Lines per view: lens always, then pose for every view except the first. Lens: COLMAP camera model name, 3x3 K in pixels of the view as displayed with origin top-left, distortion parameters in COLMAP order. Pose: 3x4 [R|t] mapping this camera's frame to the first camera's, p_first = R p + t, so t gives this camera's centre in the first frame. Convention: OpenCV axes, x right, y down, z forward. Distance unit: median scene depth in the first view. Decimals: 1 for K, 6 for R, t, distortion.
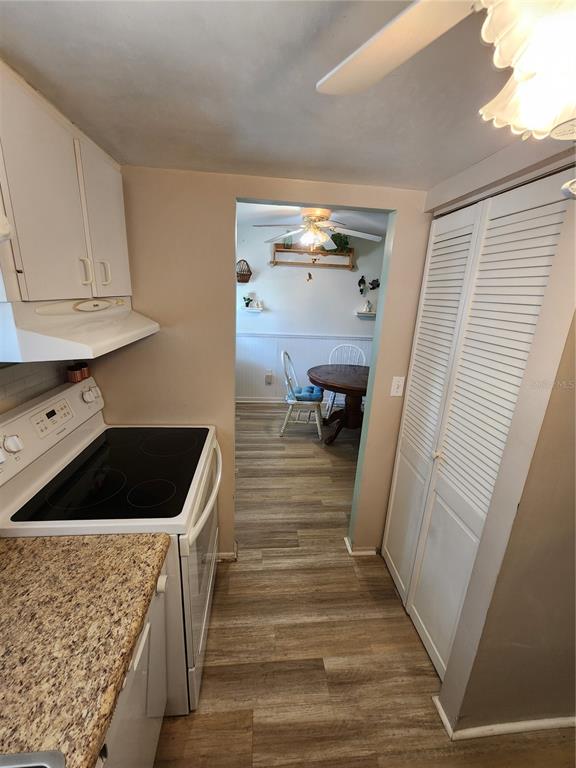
lens RADIAL K [[316.3, 0, 290.1], [0, 316.3, 383.4], [0, 0, 1]] dist [-0.002319, 0.001704]
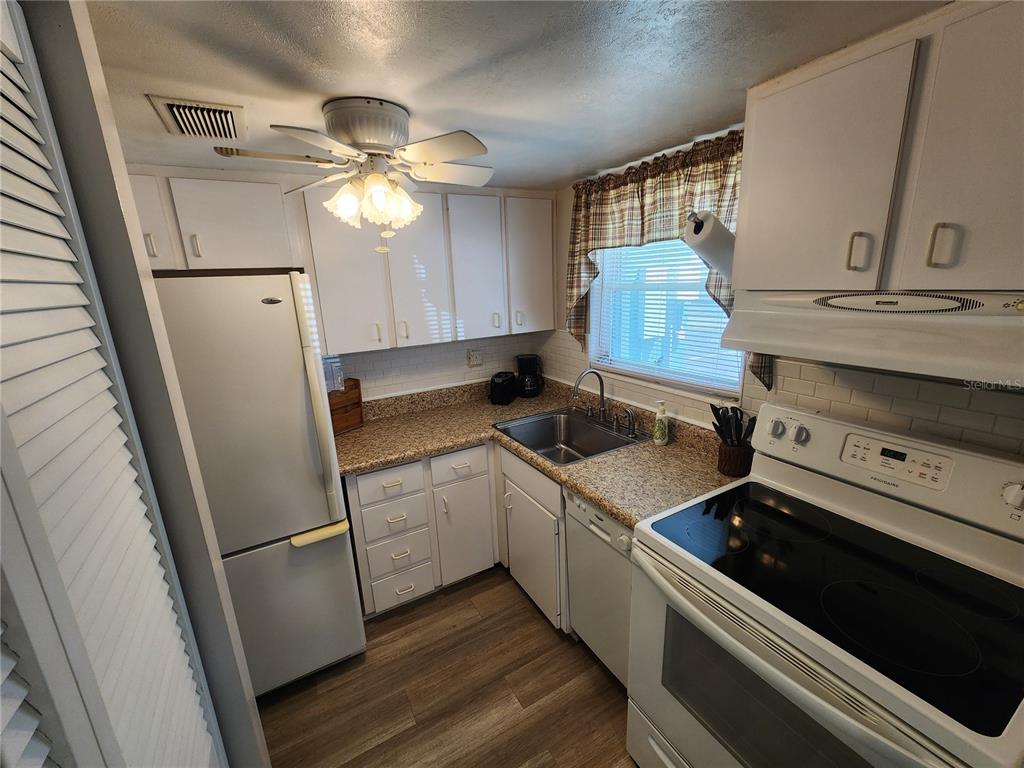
lens RADIAL K [[421.7, 0, 511.1], [0, 421.7, 384.2], [0, 0, 1]] dist [-0.002319, 0.001704]
pose [[-0.917394, 0.089867, -0.387702, 0.357963], [-0.112054, 0.876436, 0.468299, -0.371246], [0.381881, 0.473059, -0.793967, 1.307371]]
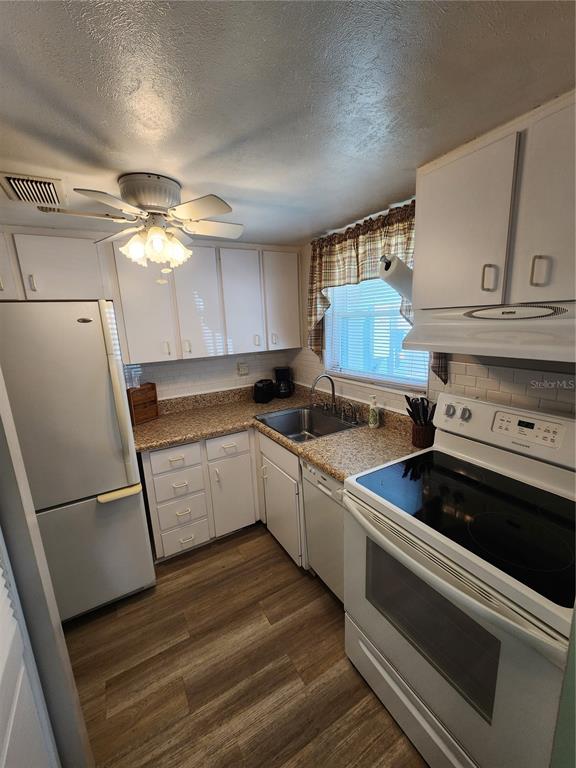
lens RADIAL K [[316.3, 0, 287.4], [0, 316.3, 386.2], [0, 0, 1]] dist [-0.002319, 0.001704]
pose [[-0.912699, 0.080008, -0.400724, 0.289615], [-0.112652, 0.893380, 0.434951, -0.341065], [0.392798, 0.442122, -0.806373, 1.405349]]
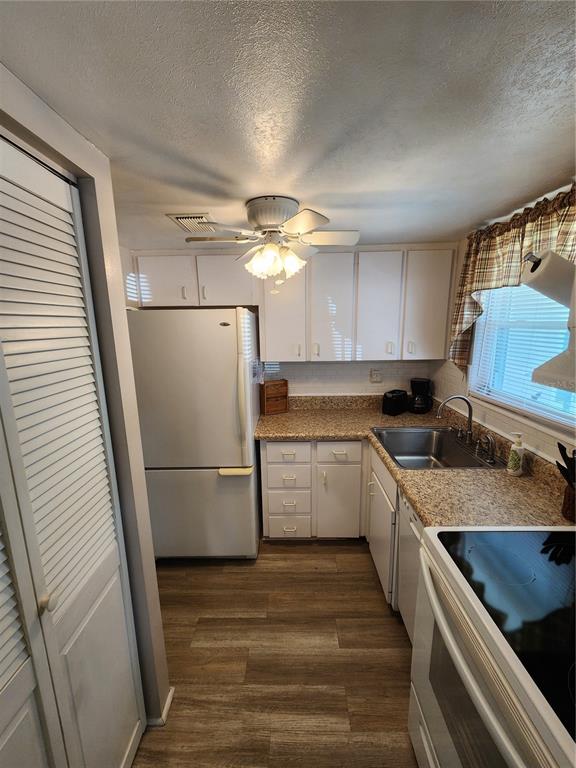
lens RADIAL K [[316.3, 0, 286.3], [0, 316.3, 385.8], [0, 0, 1]] dist [-0.002319, 0.001704]
pose [[-0.991968, -0.052950, 0.114872, 0.026430], [0.006976, 0.883879, 0.467663, -0.385121], [-0.126295, 0.464708, -0.876411, 1.401689]]
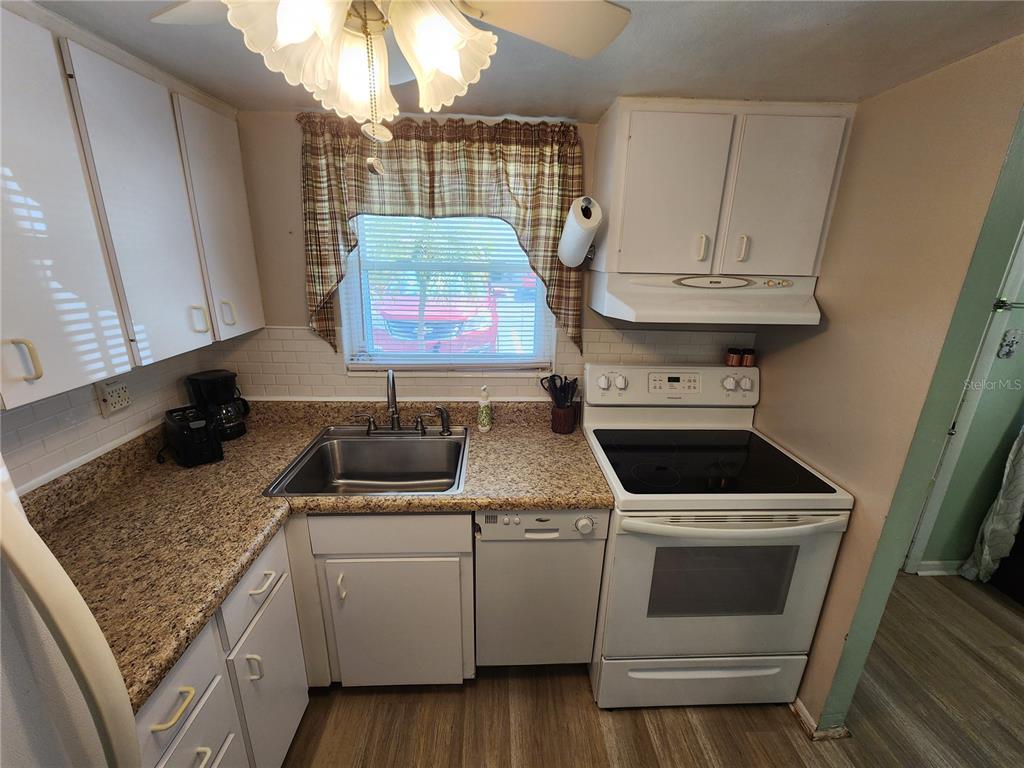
lens RADIAL K [[421.7, 0, 512.7], [0, 421.7, 382.3], [0, 0, 1]] dist [-0.002319, 0.001704]
pose [[-0.058640, 0.247944, -0.966998, 0.678668], [-0.302529, 0.918699, 0.253906, -0.094519], [0.951335, 0.307434, 0.021138, 0.426467]]
